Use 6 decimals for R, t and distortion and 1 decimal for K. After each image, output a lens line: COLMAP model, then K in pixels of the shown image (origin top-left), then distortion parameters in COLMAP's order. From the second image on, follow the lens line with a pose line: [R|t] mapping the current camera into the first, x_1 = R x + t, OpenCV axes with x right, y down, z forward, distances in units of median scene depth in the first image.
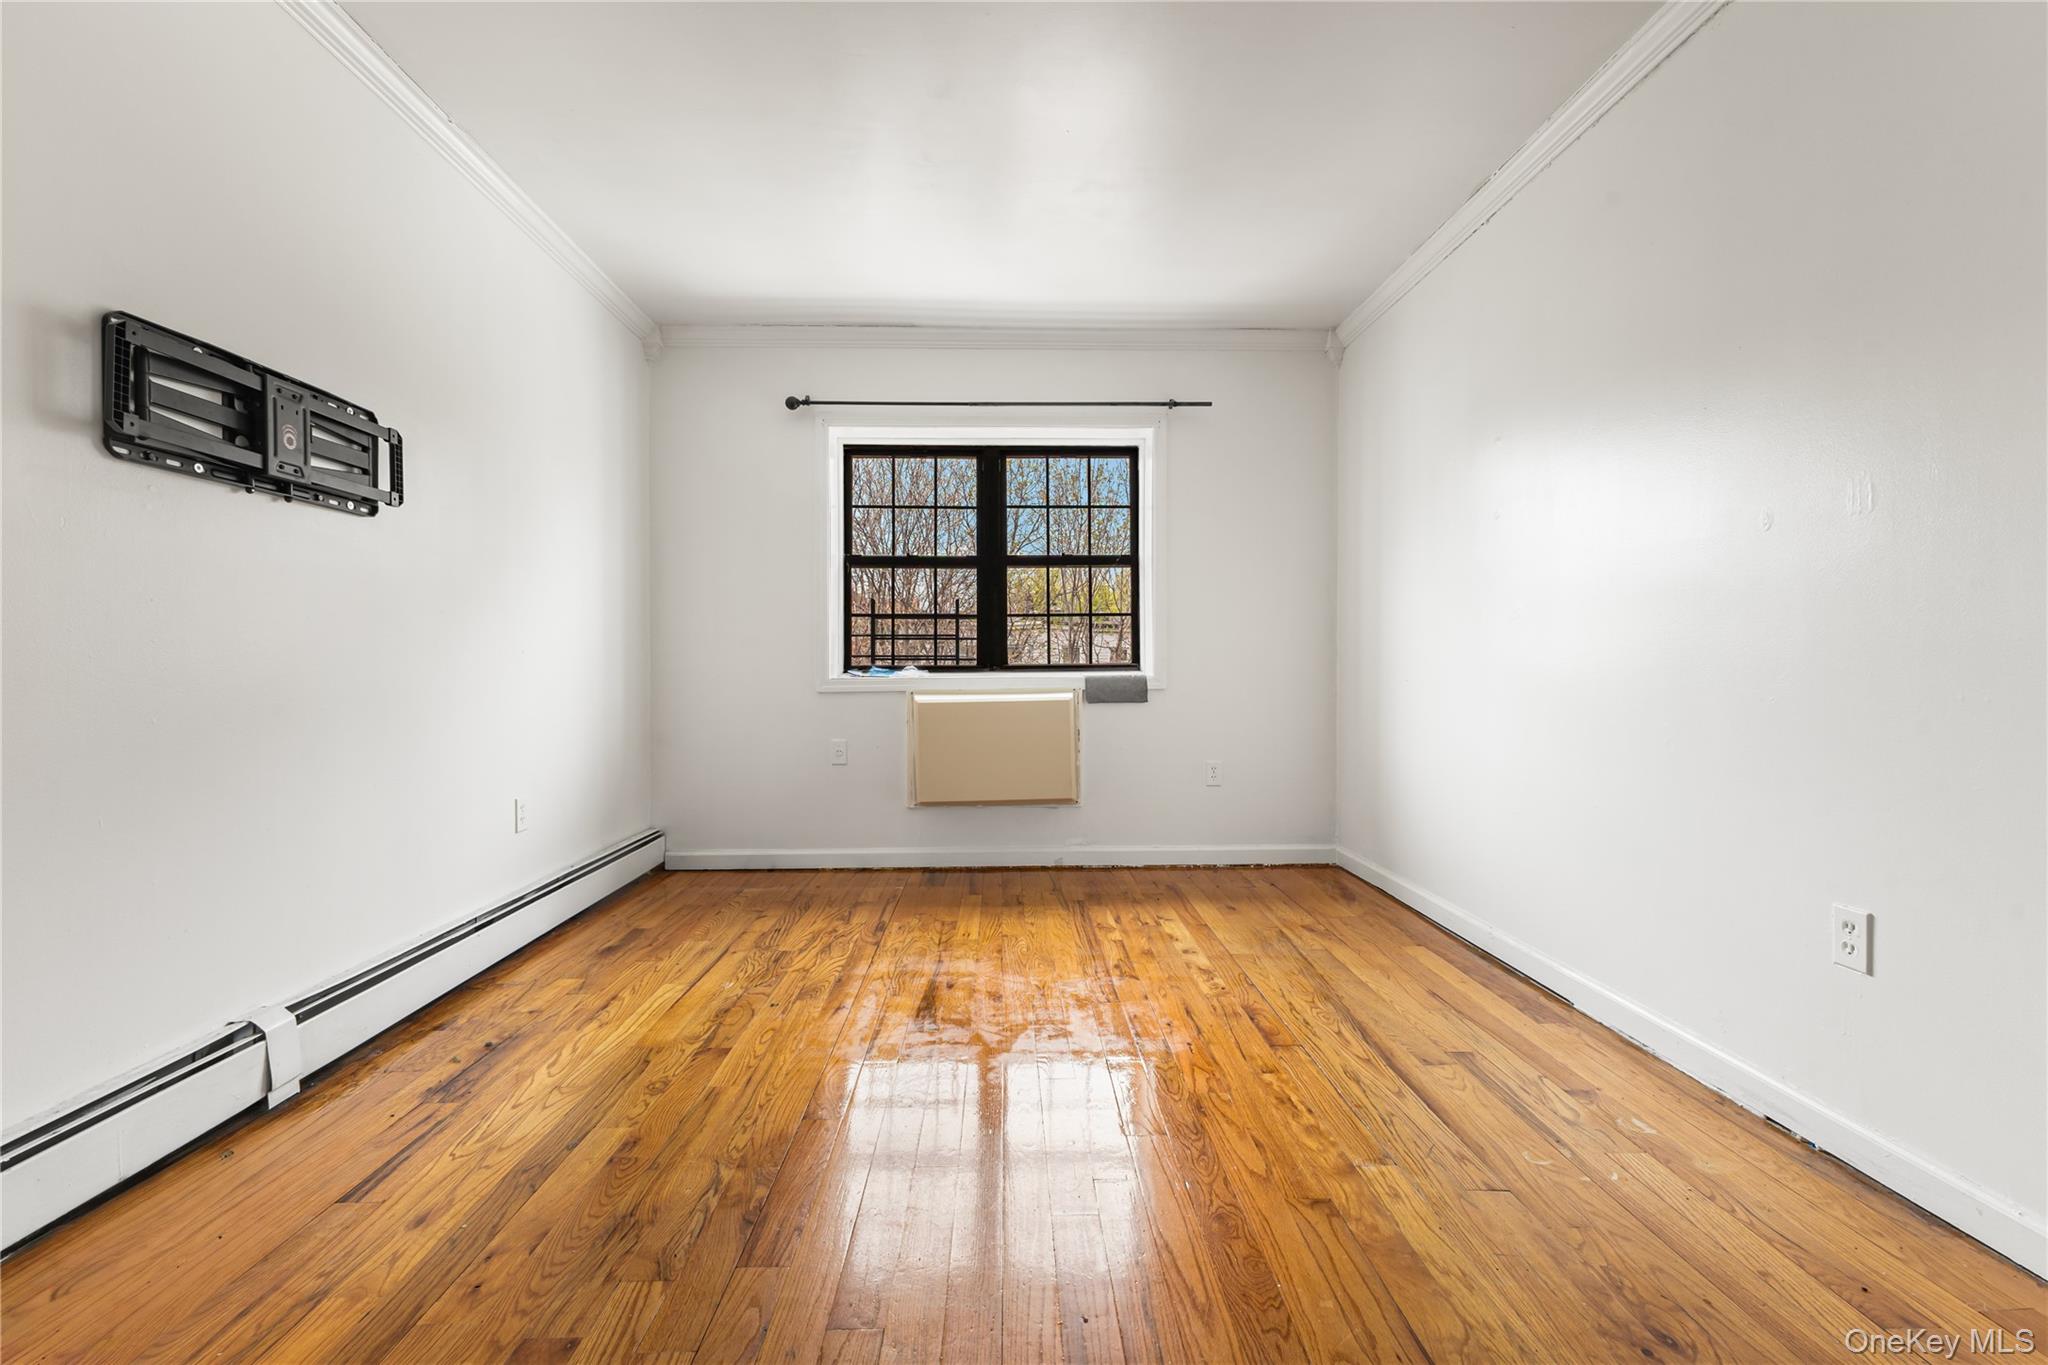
lens RADIAL K [[884.2, 0, 1023.8], [0, 884.2, 687.3], [0, 0, 1]] dist [0.003067, 0.000147]
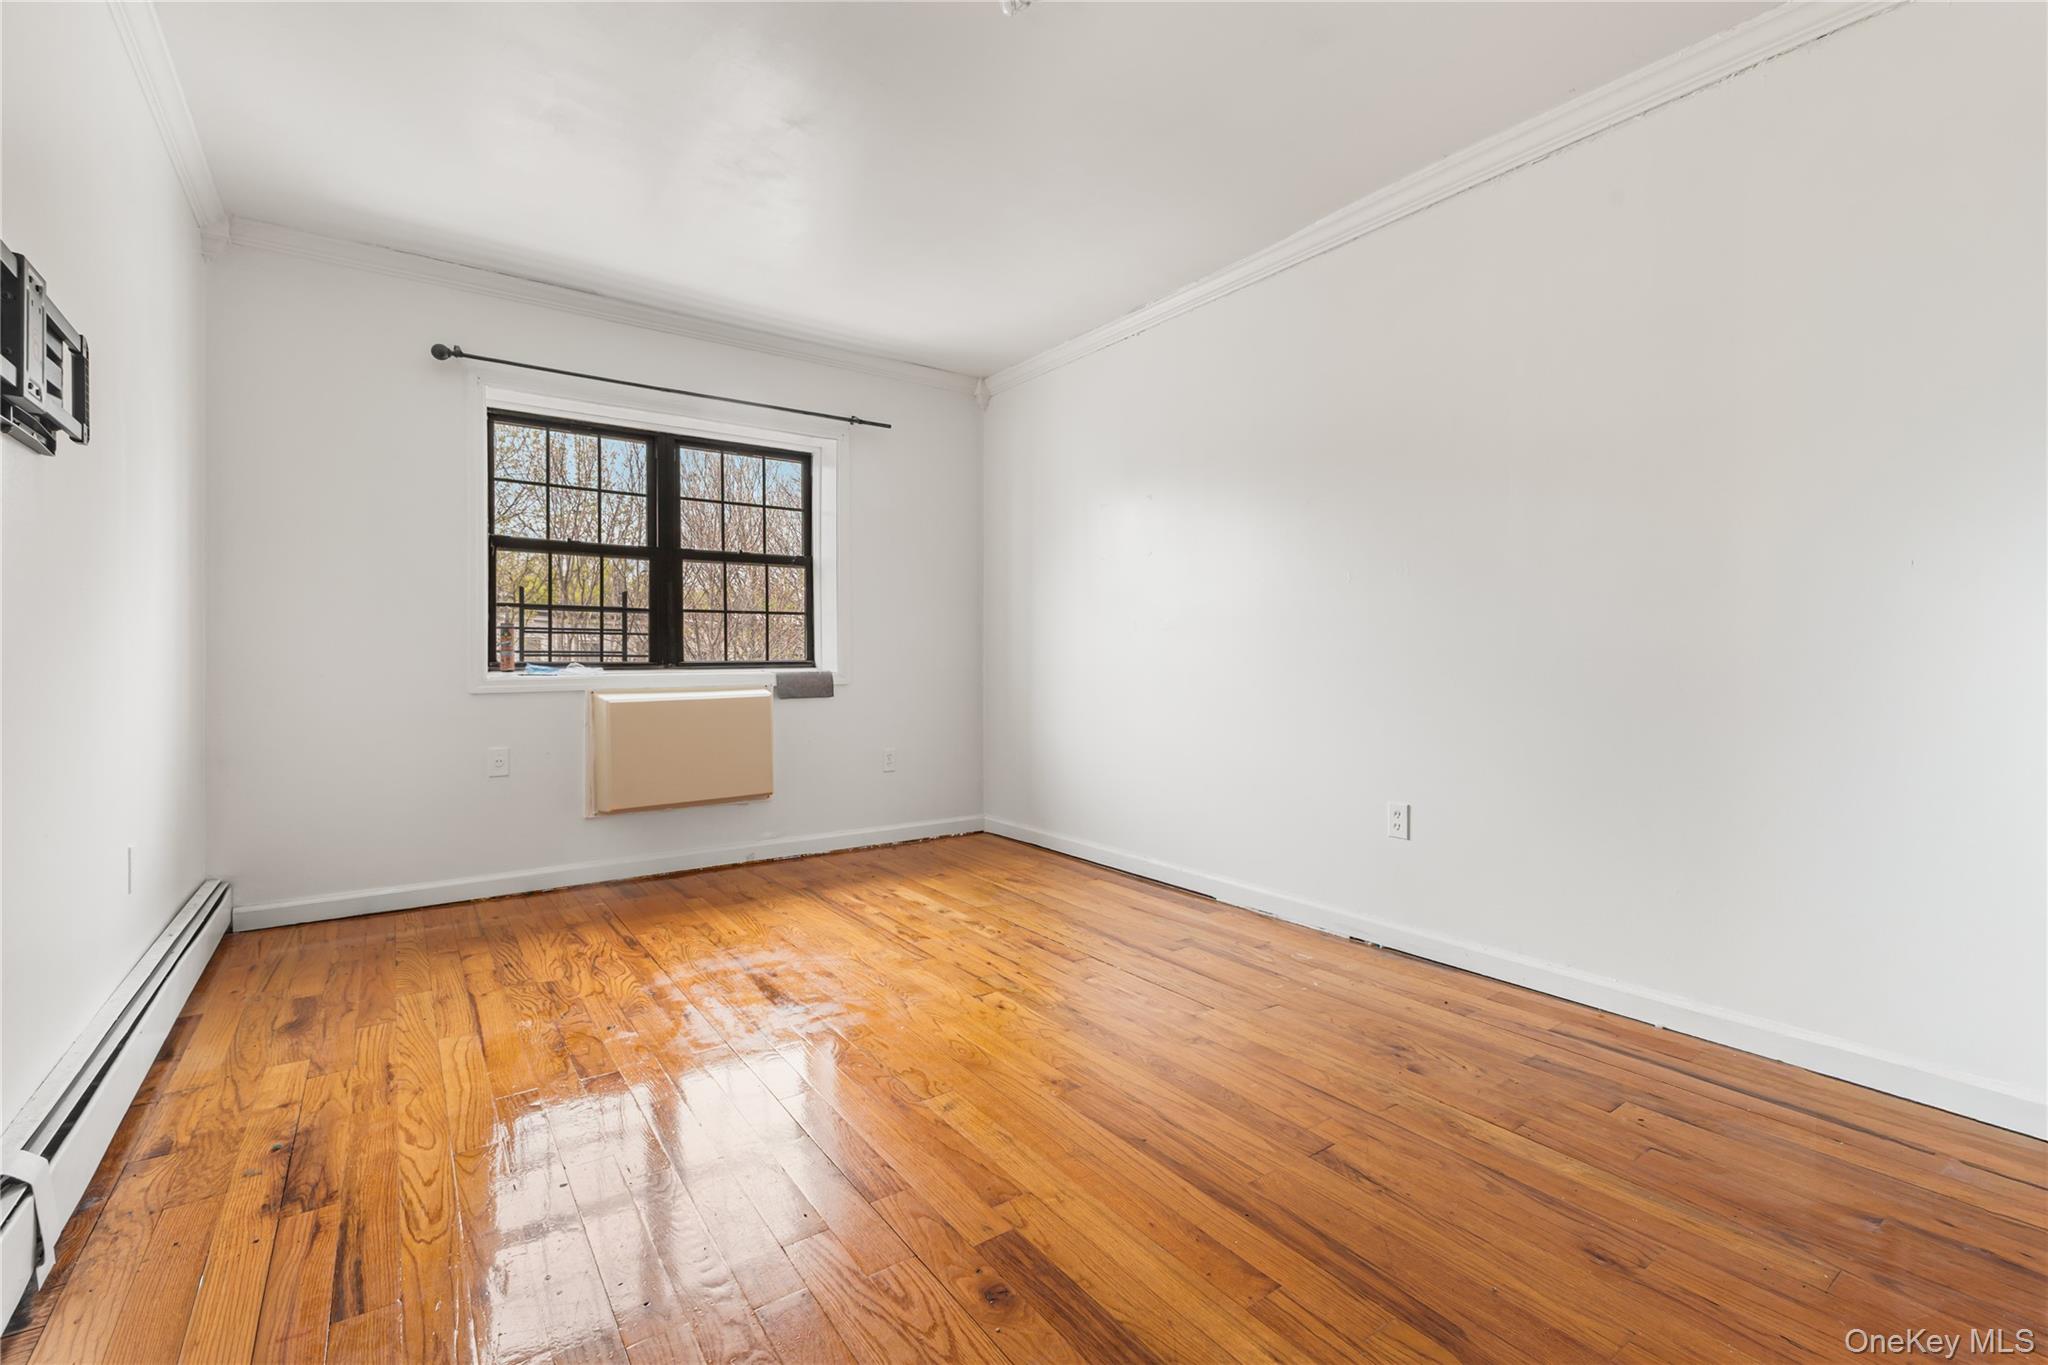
lens RADIAL K [[890.1, 0, 1024.0], [0, 890.1, 682.5], [0, 0, 1]] dist [0.000137, 0.000028]
pose [[0.826546, -0.012767, 0.562724, -0.273345], [0.012749, 0.999911, 0.003959, -0.001931], [-0.562725, 0.003902, 0.826635, -0.013883]]
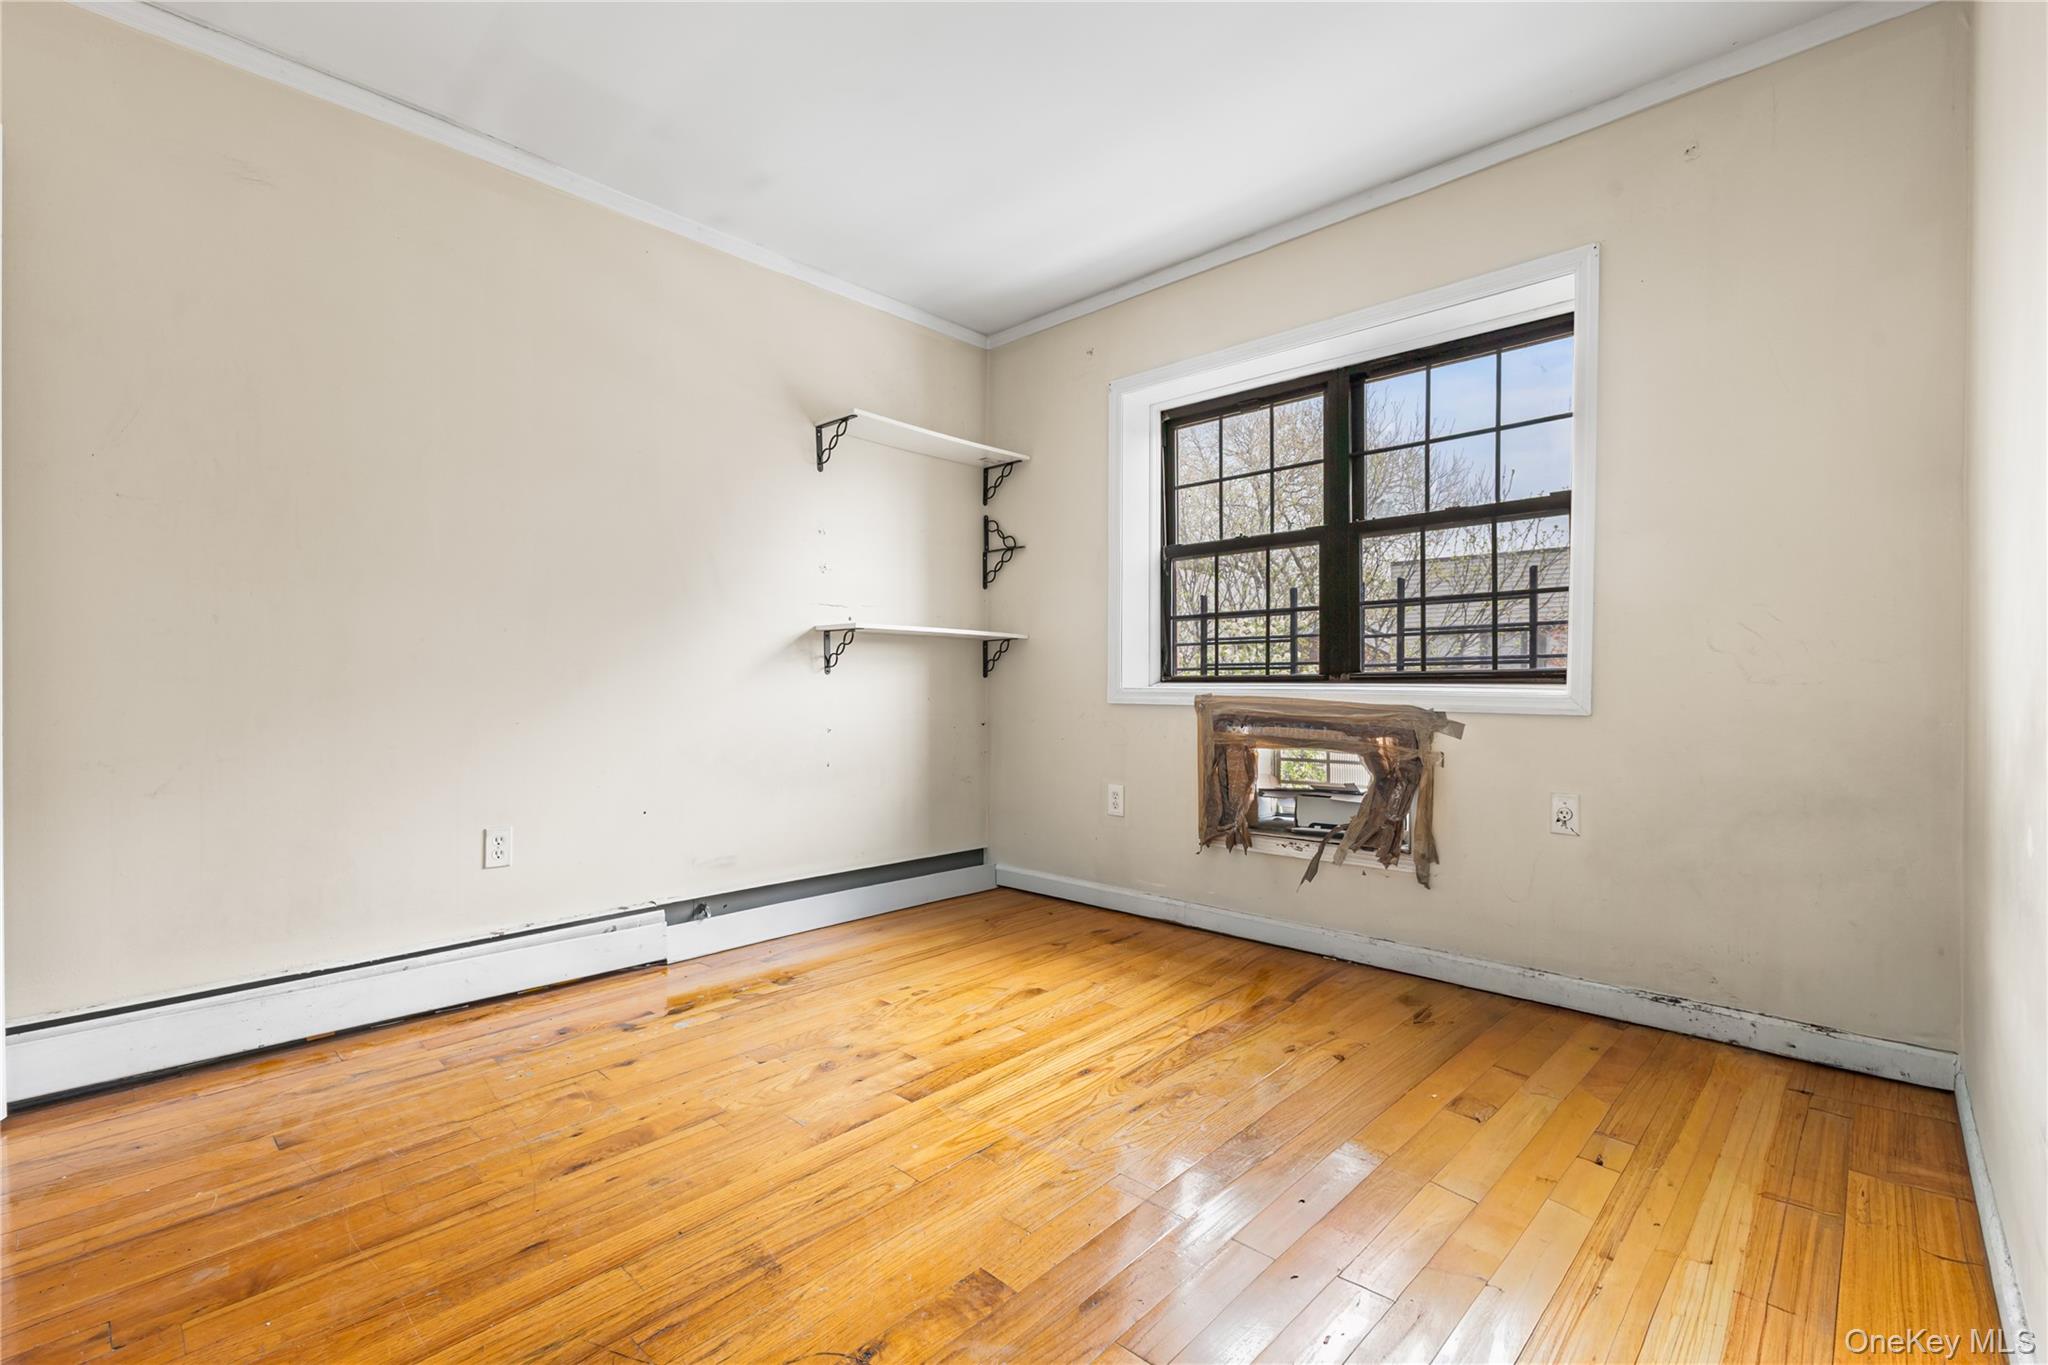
lens RADIAL K [[914.1, 0, 1024.0], [0, 914.1, 682.5], [0, 0, 1]] dist [0.000627, 0.000042]
pose [[0.712784, -0.013283, -0.701258, 0.322401], [0.010383, 0.999911, -0.008386, -0.015711], [0.701307, -0.001304, 0.712858, 0.300265]]
